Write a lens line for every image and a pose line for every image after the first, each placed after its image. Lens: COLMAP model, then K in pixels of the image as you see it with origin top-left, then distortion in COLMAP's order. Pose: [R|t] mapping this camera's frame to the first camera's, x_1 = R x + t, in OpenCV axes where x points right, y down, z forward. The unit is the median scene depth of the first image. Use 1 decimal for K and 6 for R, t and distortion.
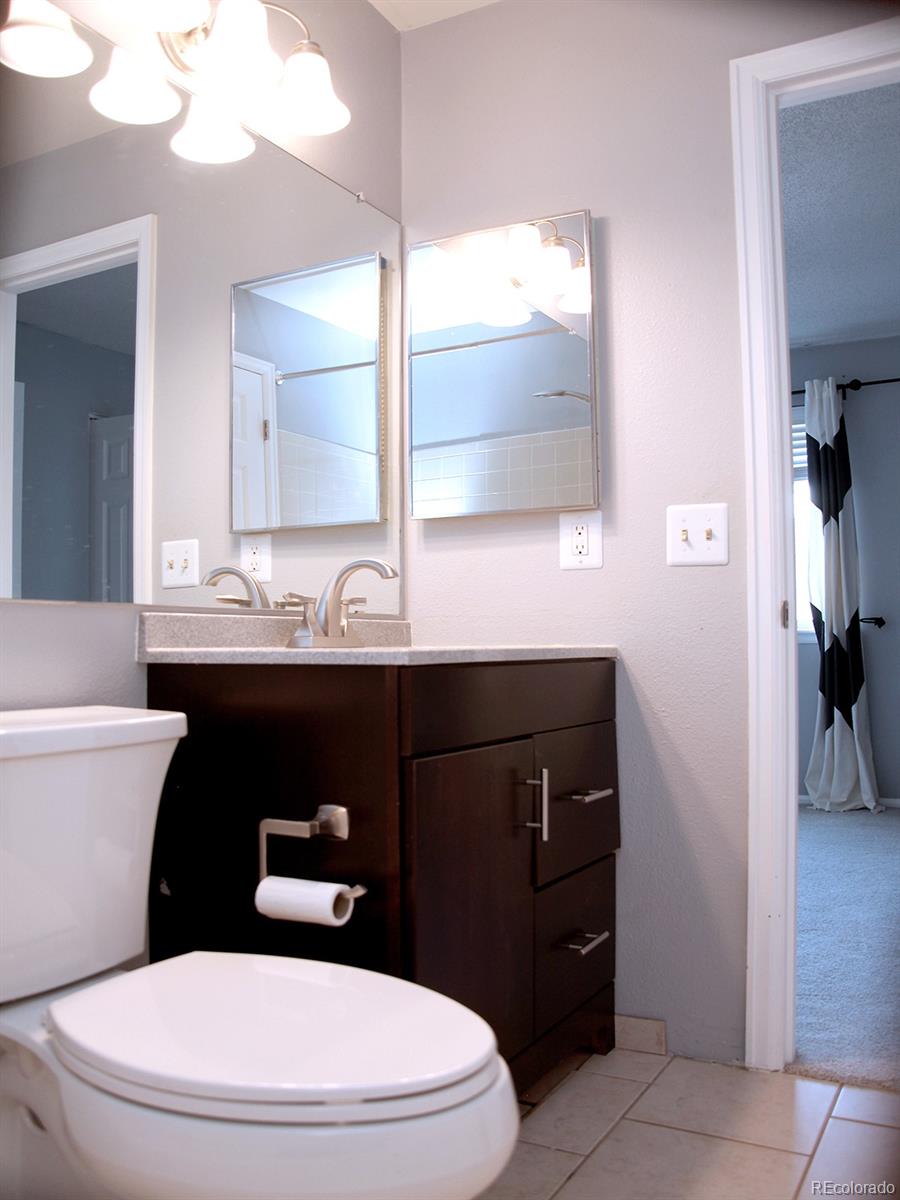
lens RADIAL K [[1014.5, 0, 450.0], [0, 1014.5, 600.0], [0, 0, 1]] dist [-0.057502, 0.004390]
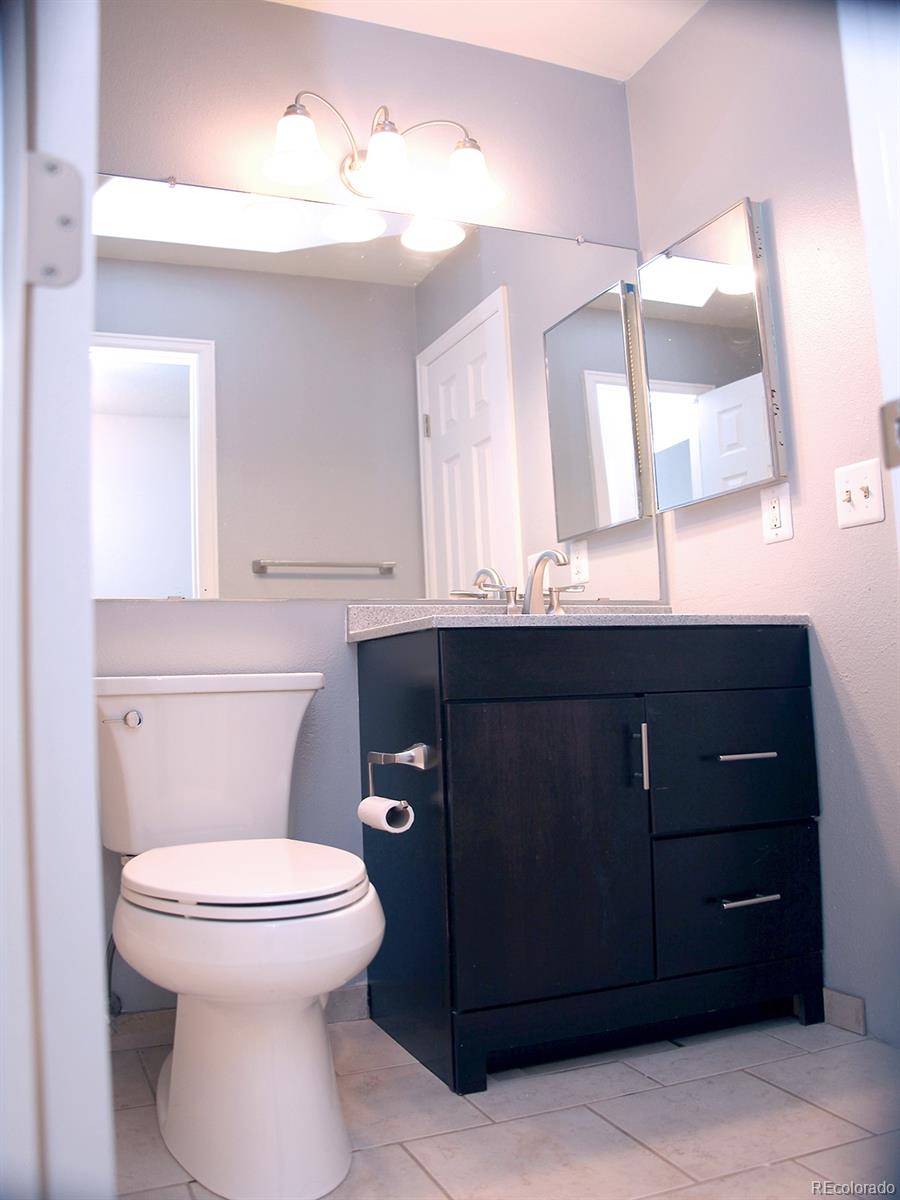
lens RADIAL K [[953.0, 0, 451.4], [0, 953.0, 580.2], [0, 0, 1]] dist [-0.007532, -0.000118]
pose [[0.818898, -0.080445, -0.568274, 0.432347], [0.057890, 0.996656, -0.057666, 0.048289], [0.571012, 0.014325, 0.820817, 0.019110]]
